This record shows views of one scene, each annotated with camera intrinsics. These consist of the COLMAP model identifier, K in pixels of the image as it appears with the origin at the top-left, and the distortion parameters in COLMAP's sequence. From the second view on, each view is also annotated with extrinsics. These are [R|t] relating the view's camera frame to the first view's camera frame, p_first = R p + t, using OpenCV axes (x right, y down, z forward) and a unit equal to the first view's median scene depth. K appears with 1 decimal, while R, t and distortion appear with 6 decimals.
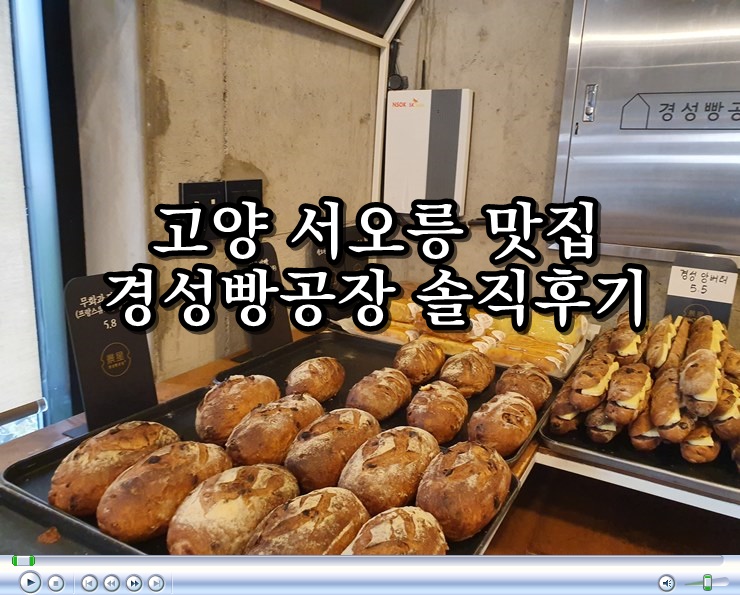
lens RADIAL K [[579.6, 0, 374.7], [0, 579.6, 292.6], [0, 0, 1]] dist [0.004925, 0.015892]
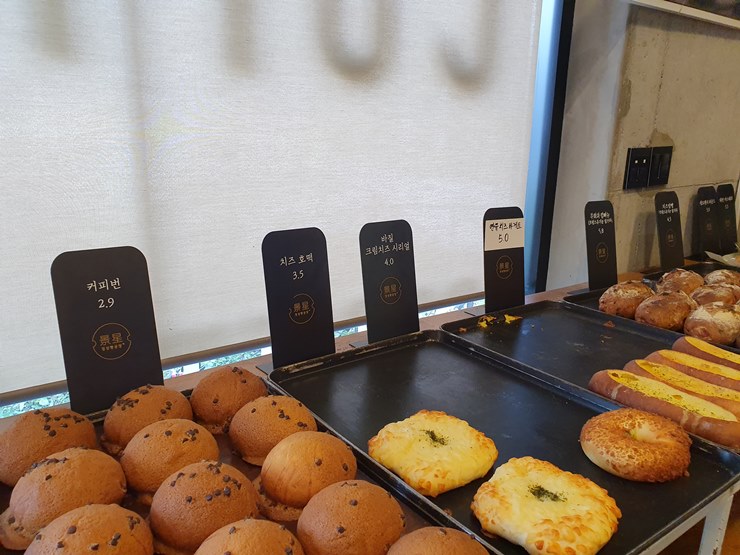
lens RADIAL K [[583.9, 0, 371.2], [0, 583.9, 284.6], [0, 0, 1]] dist [0.005477, 0.024340]
pose [[0.910250, 0.085982, -0.405034, -0.310828], [-0.079113, 0.996296, 0.033702, 0.174367], [0.406432, 0.001367, 0.913680, -0.694153]]
